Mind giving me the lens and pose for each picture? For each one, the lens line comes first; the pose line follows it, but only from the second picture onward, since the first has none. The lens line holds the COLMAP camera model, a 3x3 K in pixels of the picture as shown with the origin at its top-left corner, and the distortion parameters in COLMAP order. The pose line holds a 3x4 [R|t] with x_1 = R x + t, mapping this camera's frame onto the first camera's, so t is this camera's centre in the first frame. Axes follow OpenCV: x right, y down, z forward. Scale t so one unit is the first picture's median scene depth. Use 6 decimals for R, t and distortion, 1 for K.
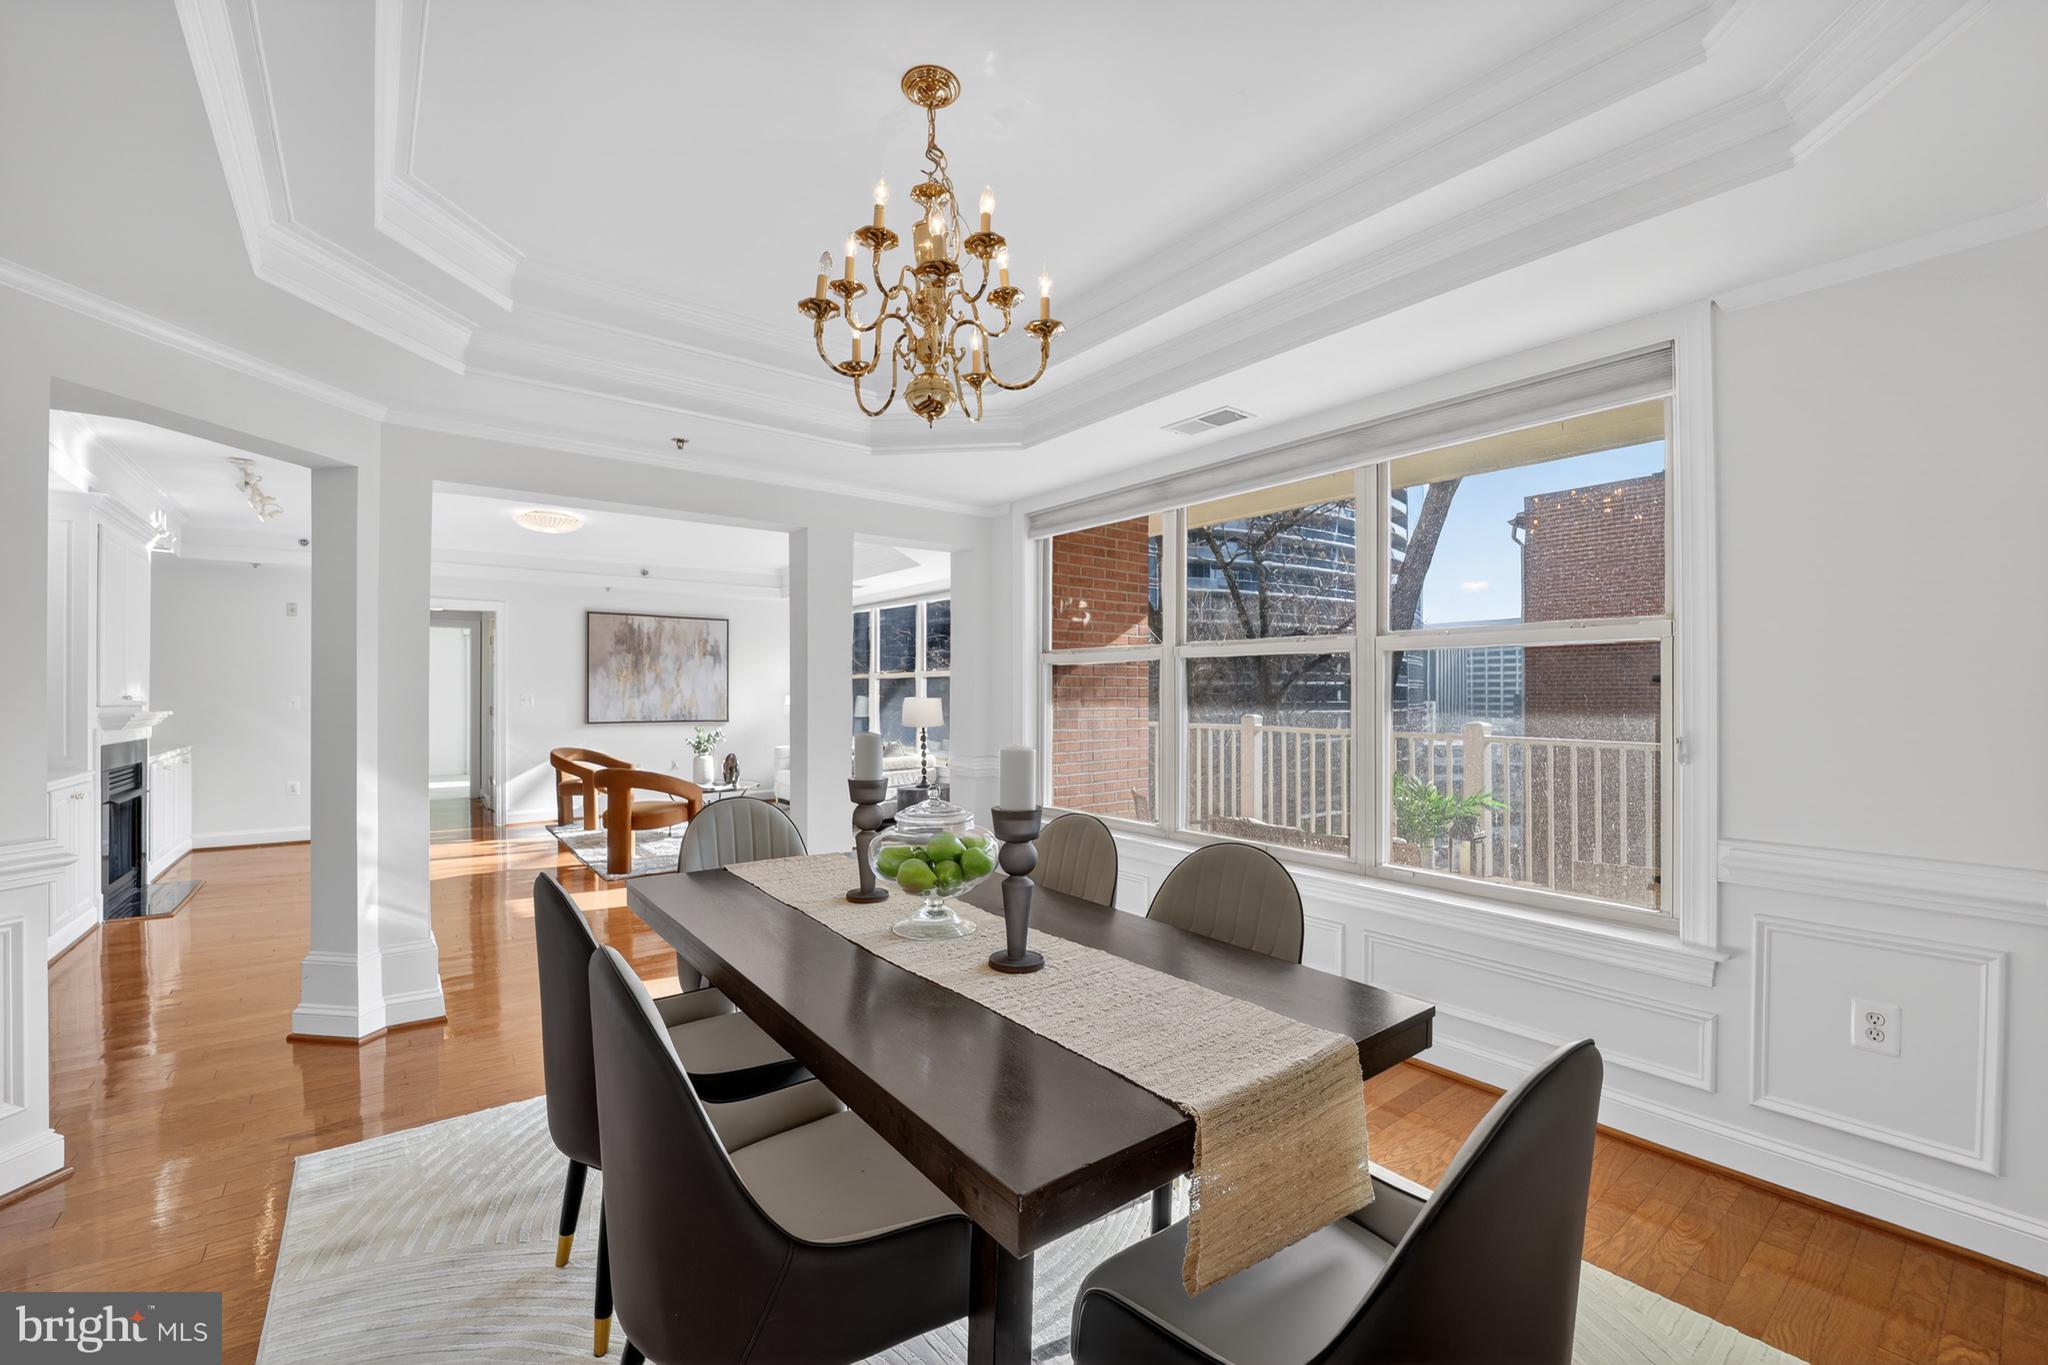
lens RADIAL K [[833.7, 0, 1022.2], [0, 833.7, 688.2], [0, 0, 1]] dist [-0.001858, 0.000047]
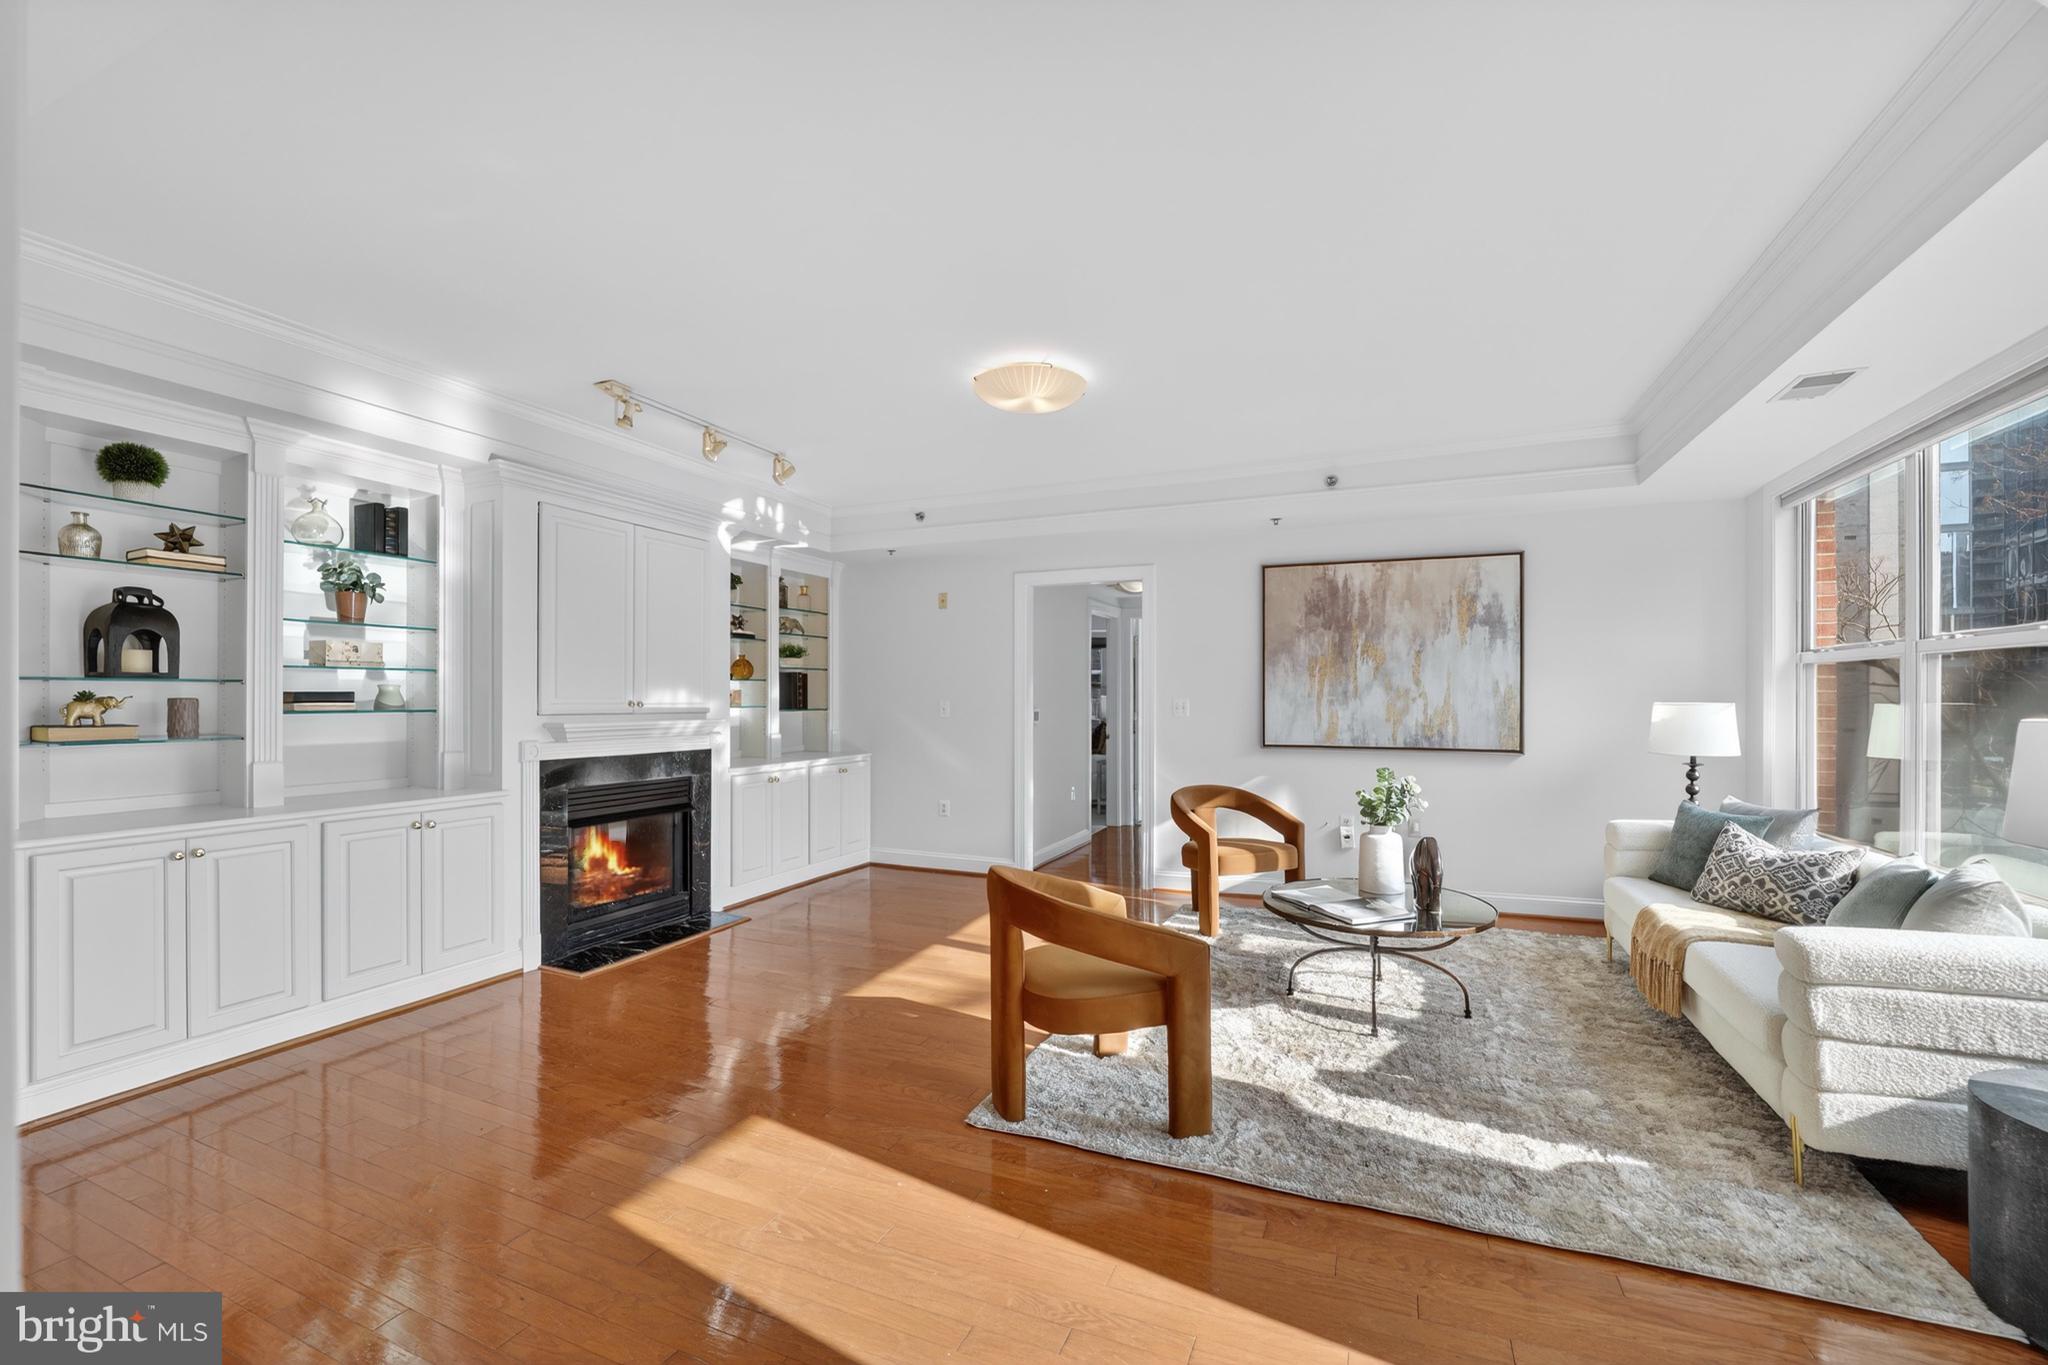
lens RADIAL K [[833.7, 0, 1029.5], [0, 833.7, 691.4], [0, 0, 1]] dist [-0.001858, 0.000047]
pose [[0.494421, -0.006388, -0.869199, -0.065983], [0.005460, 0.999976, -0.004244, 0.003171], [0.869205, -0.002648, 0.494444, 0.525458]]
